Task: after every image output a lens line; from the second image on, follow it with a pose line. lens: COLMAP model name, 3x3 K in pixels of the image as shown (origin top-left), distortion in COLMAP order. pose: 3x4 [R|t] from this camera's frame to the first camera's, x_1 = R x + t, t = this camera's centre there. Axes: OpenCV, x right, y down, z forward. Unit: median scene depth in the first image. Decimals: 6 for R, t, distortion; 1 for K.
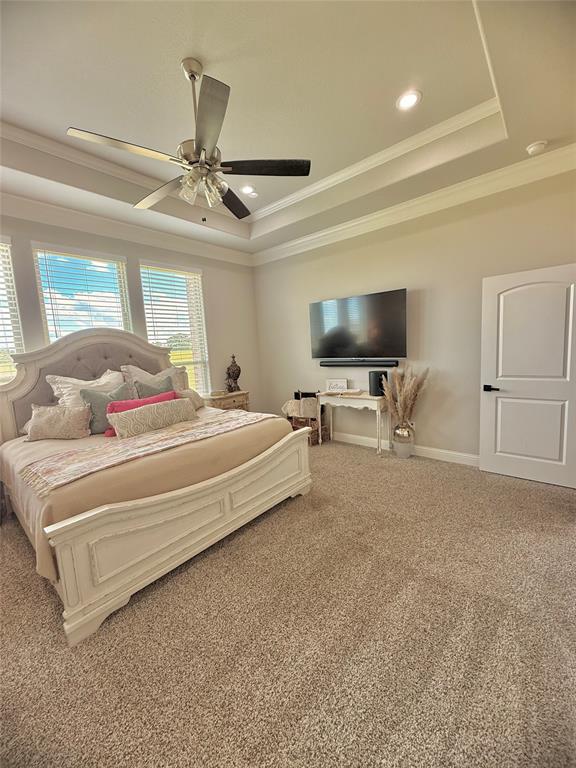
lens RADIAL K [[306.9, 0, 291.3], [0, 306.9, 380.8], [0, 0, 1]] dist [0.004207, 0.000379]
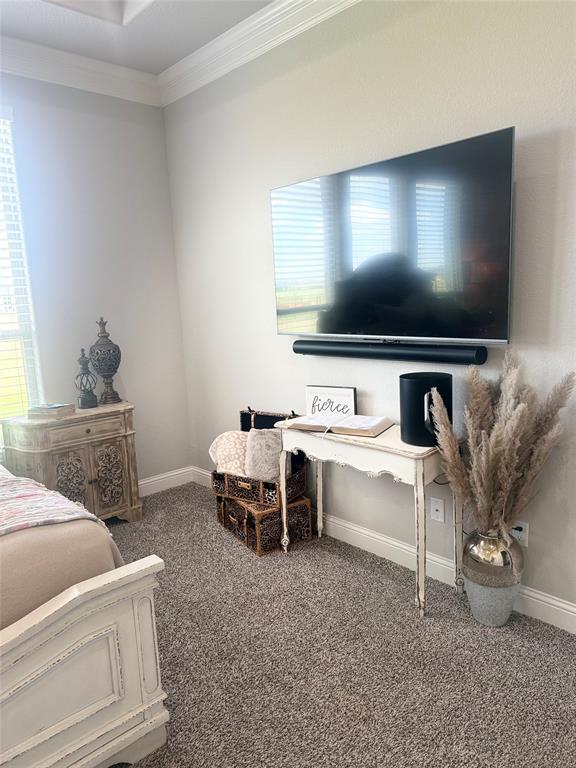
lens RADIAL K [[535.4, 0, 286.4], [0, 535.4, 385.6], [0, 0, 1]] dist [0.048125, -0.036012]
pose [[0.991792, 0.029638, -0.124379, 0.190157], [-0.022775, 0.998157, 0.056241, -0.047290], [0.125817, -0.052947, 0.990640, 0.345269]]
